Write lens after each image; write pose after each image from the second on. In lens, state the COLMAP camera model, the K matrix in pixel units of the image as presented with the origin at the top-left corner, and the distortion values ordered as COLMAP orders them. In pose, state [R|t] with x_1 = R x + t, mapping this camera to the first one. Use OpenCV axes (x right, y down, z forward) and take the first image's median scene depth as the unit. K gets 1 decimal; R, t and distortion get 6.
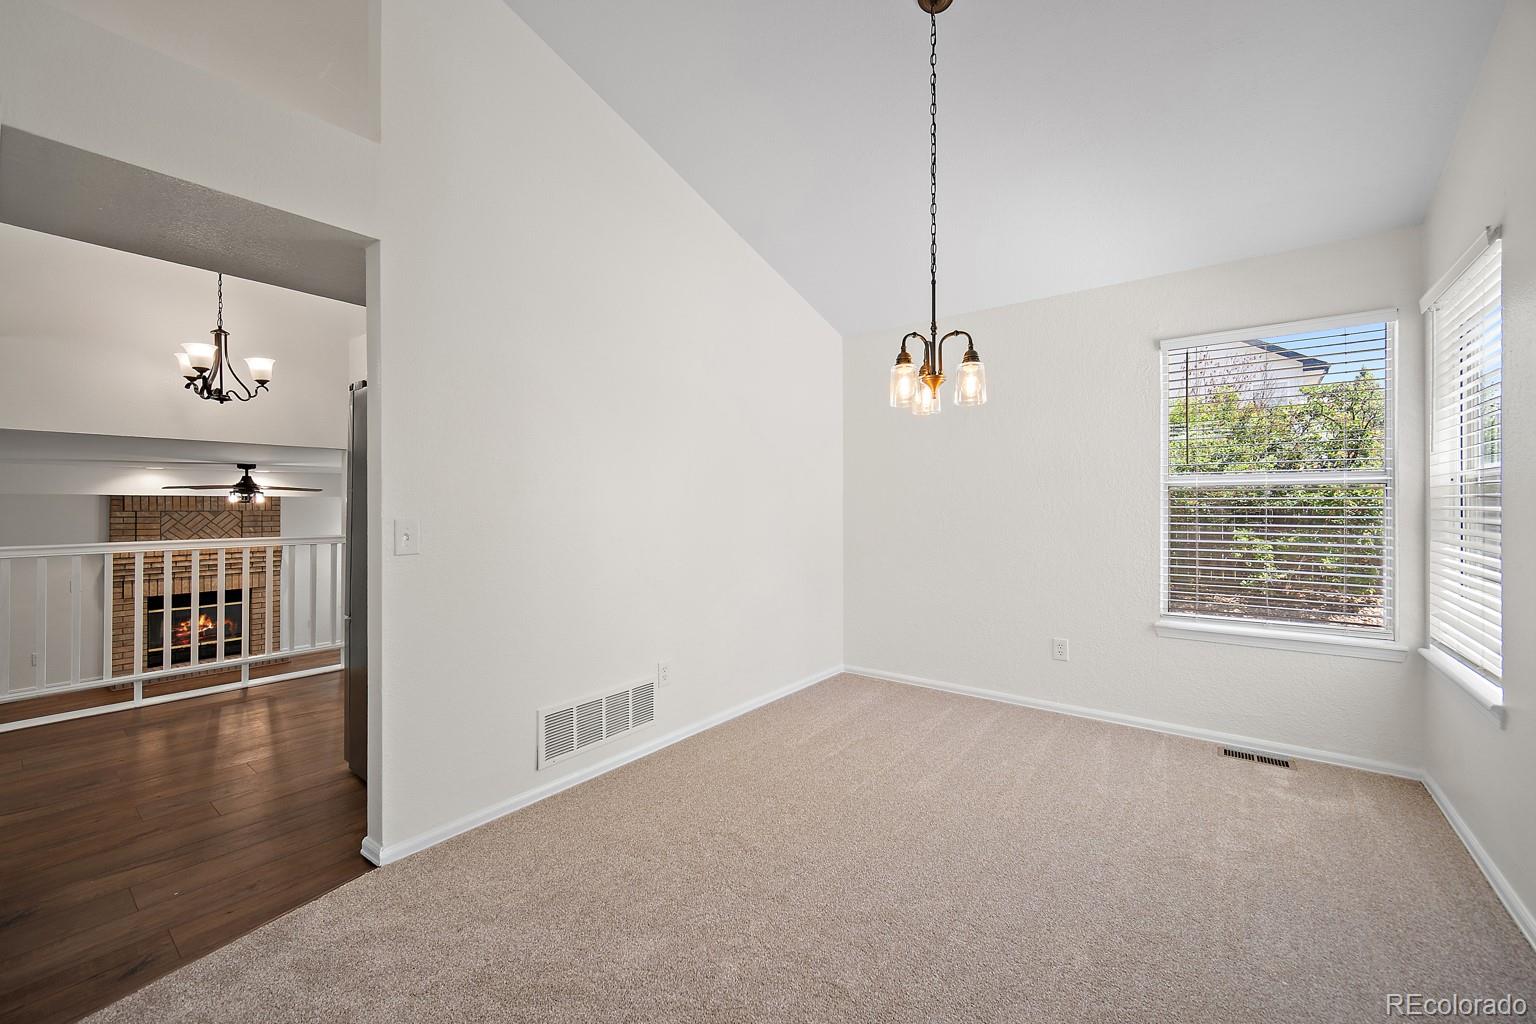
lens RADIAL K [[613.3, 0, 756.7], [0, 613.3, 505.6], [0, 0, 1]] dist [0.003408, -0.001063]
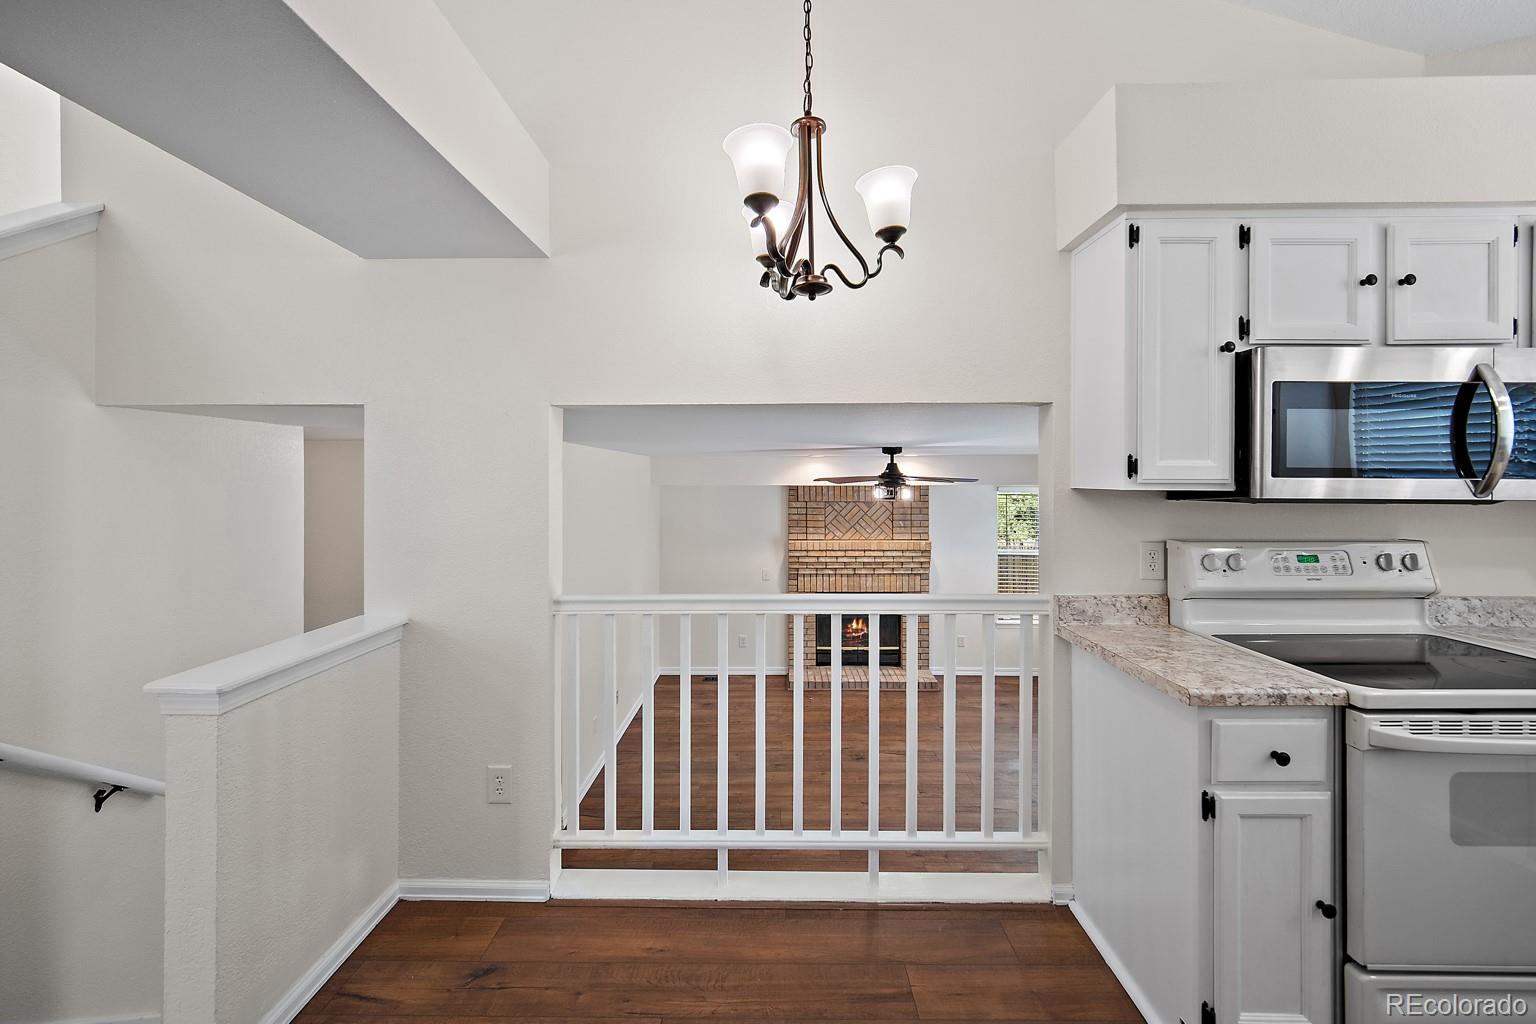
lens RADIAL K [[613.3, 0, 772.2], [0, 613.3, 472.6], [0, 0, 1]] dist [0.003408, -0.001063]
pose [[0.614625, -0.011731, -0.788732, -0.644161], [0.000301, 0.999893, -0.014636, -0.050354], [0.788819, 0.008758, 0.614563, 0.829567]]
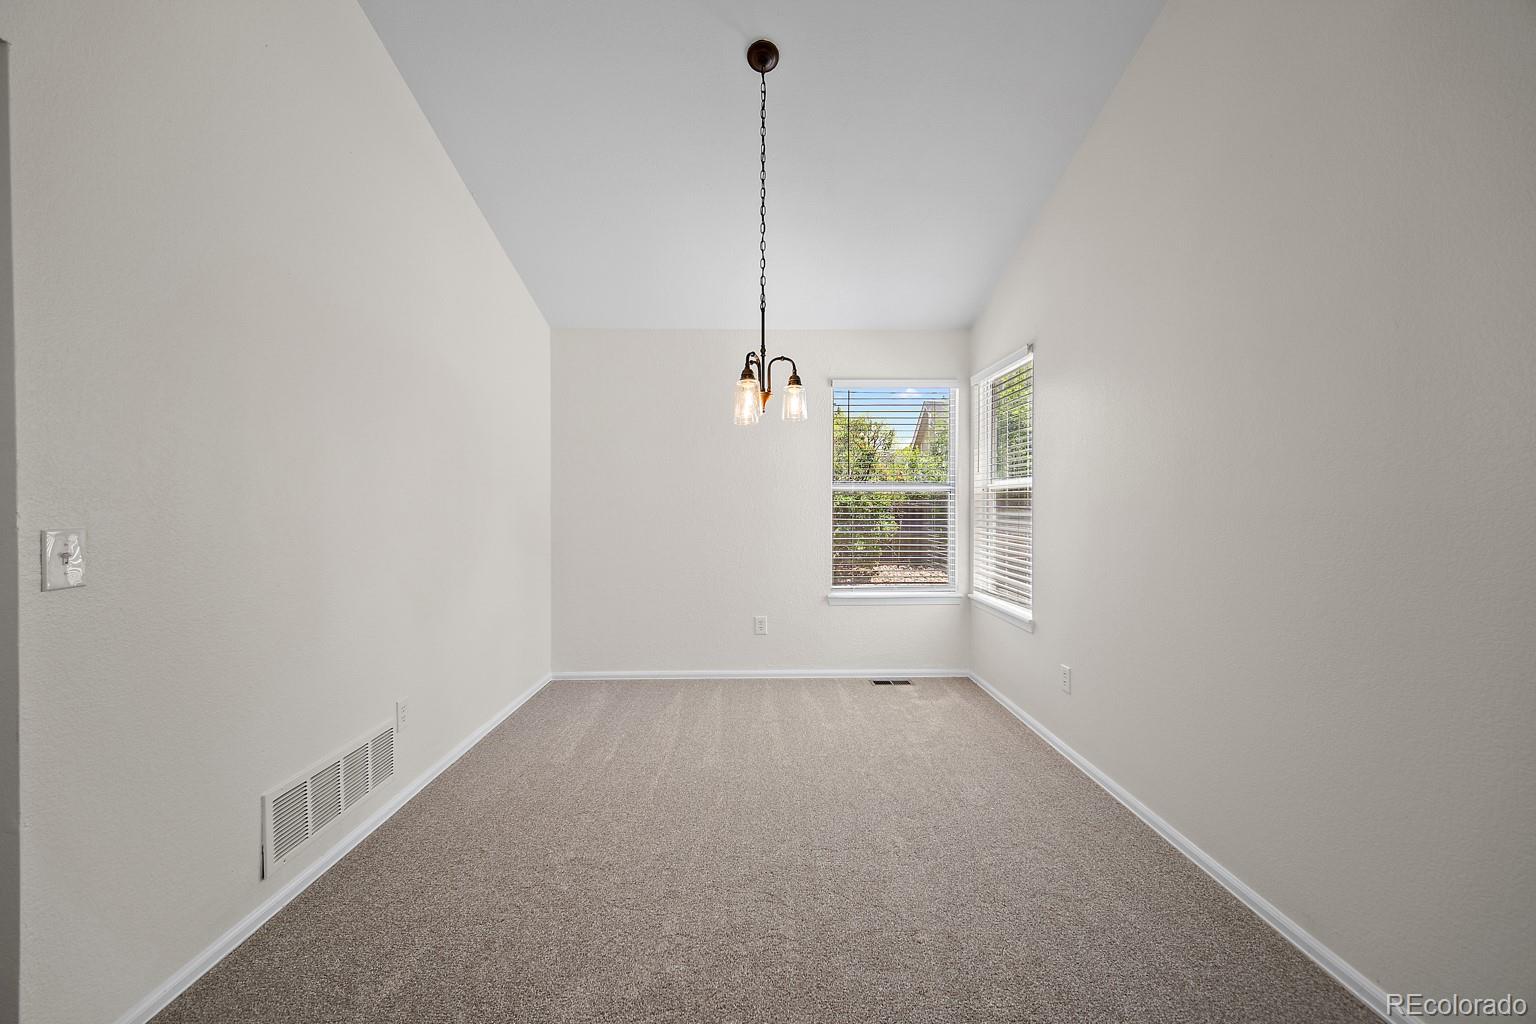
lens RADIAL K [[613.3, 0, 763.9], [0, 613.3, 510.8], [0, 0, 1]] dist [0.003408, -0.001063]
pose [[0.780843, -0.006352, 0.624695, -0.280924], [0.001600, 0.999965, 0.008168, -0.000144], [-0.624725, -0.005379, 0.780826, 0.069182]]
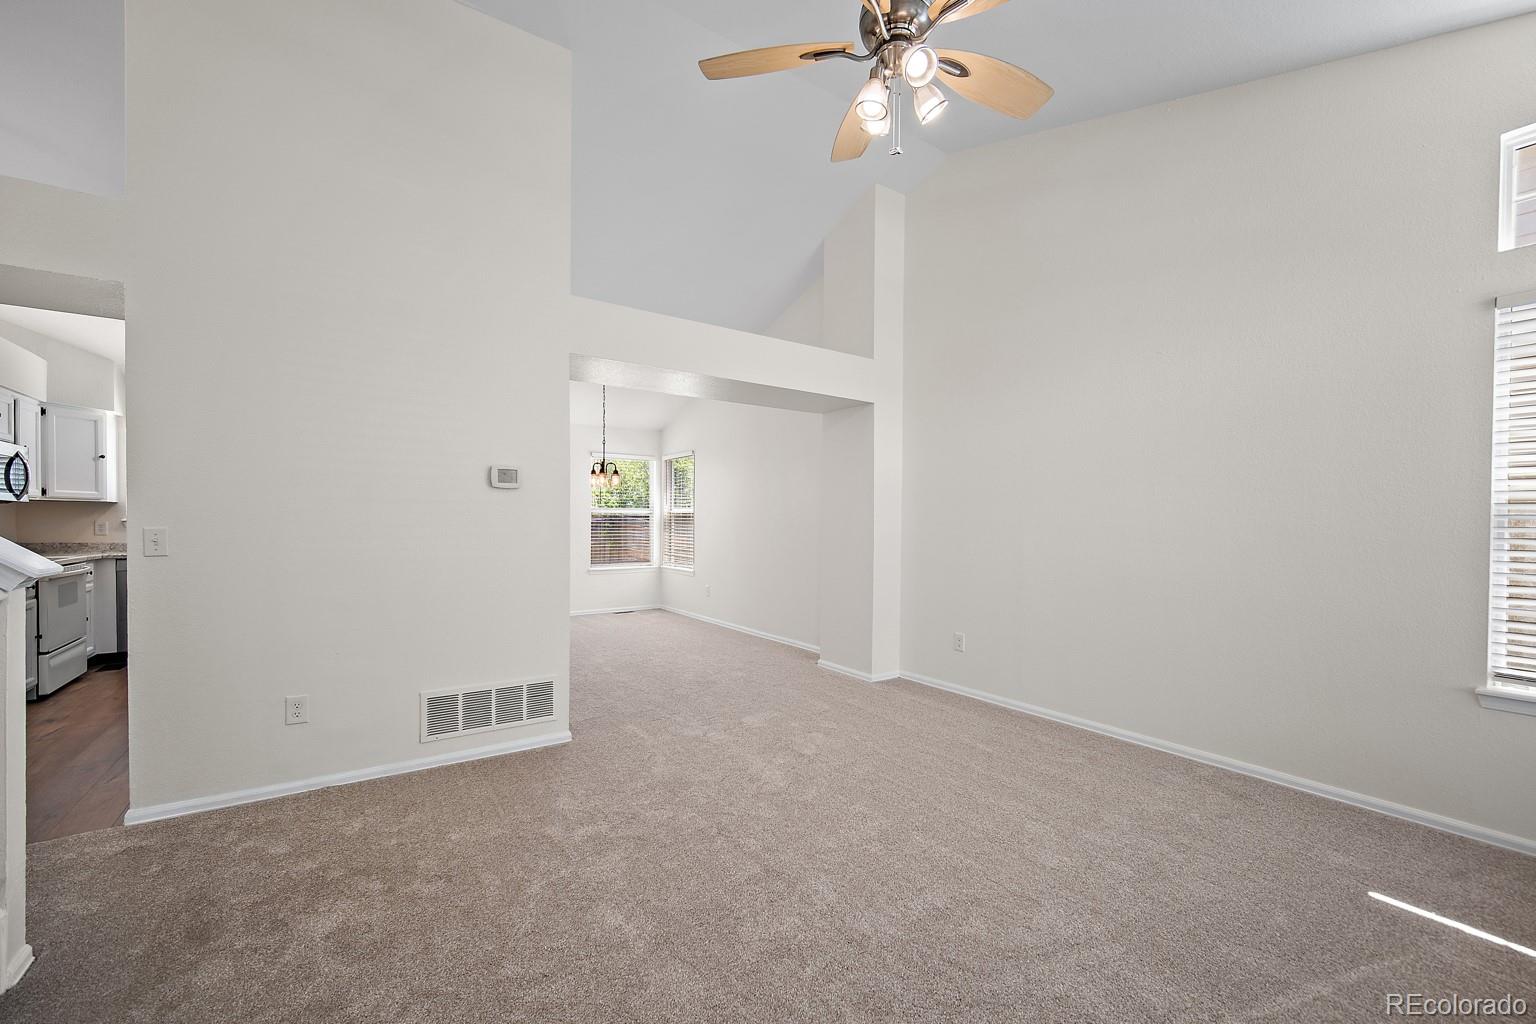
lens RADIAL K [[613.3, 0, 767.8], [0, 613.3, 524.2], [0, 0, 1]] dist [0.003408, -0.001063]
pose [[0.308807, -0.001806, 0.951123, -1.495991], [-0.003956, 0.999987, 0.003183, 0.002315], [-0.951116, -0.004746, 0.308796, -0.434589]]
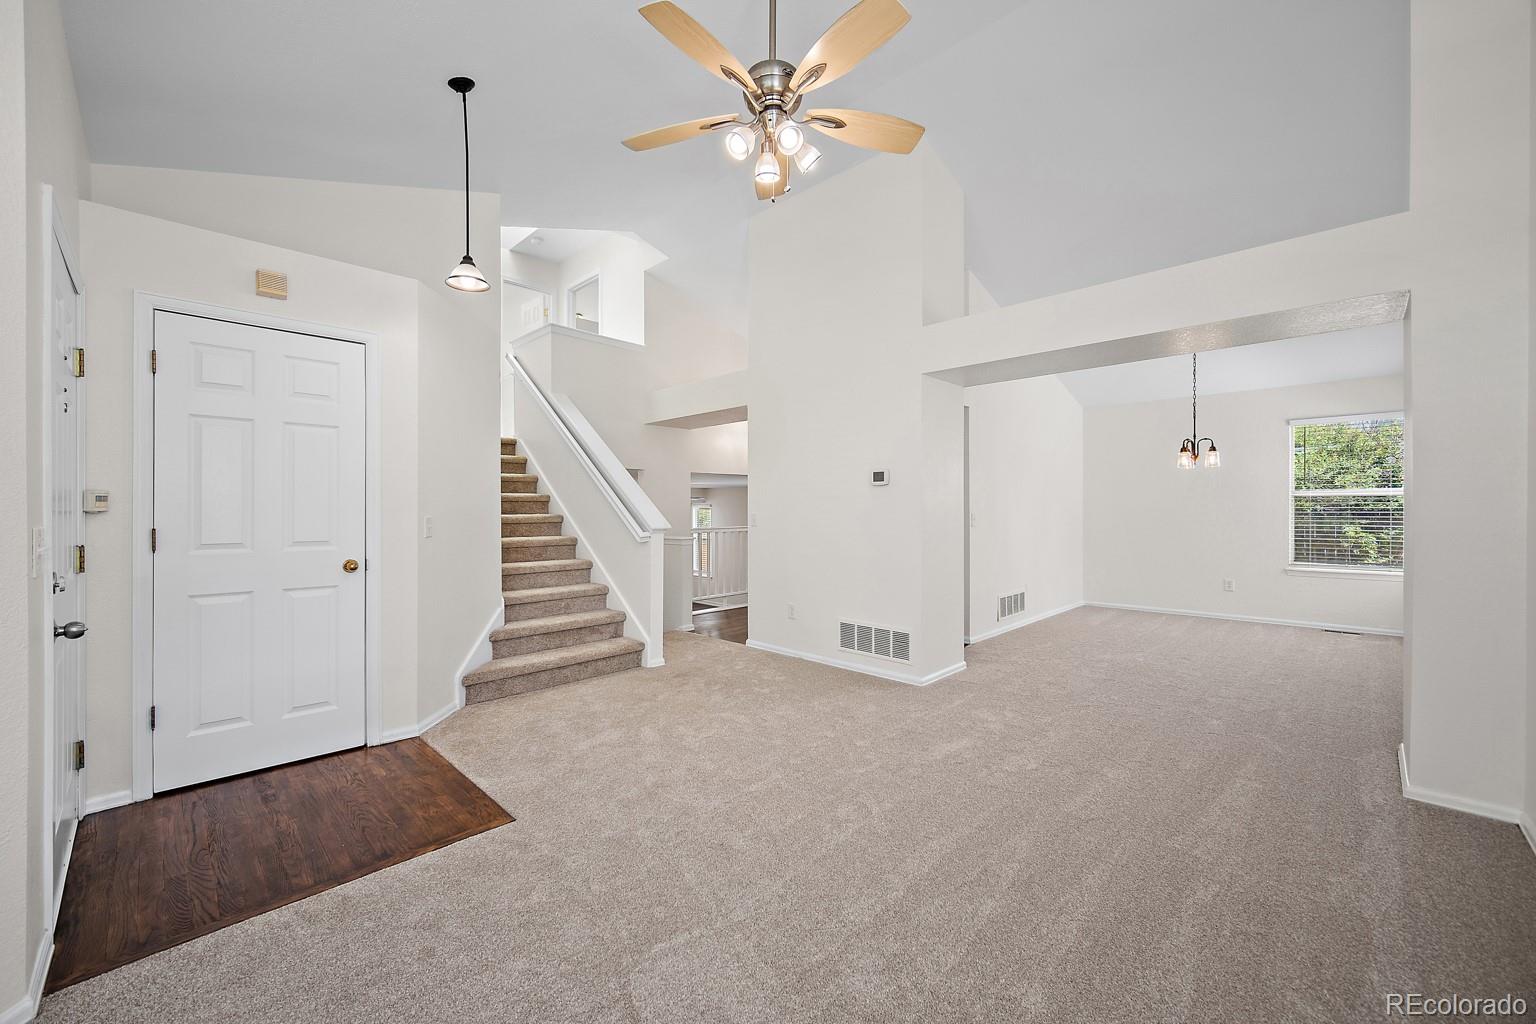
lens RADIAL K [[613.3, 0, 766.7], [0, 613.3, 510.0], [0, 0, 1]] dist [0.003408, -0.001063]
pose [[0.994164, -0.000602, -0.107877, -0.781504], [0.001010, 0.999993, 0.003729, 0.000764], [0.107874, -0.003816, 0.994157, -1.117338]]
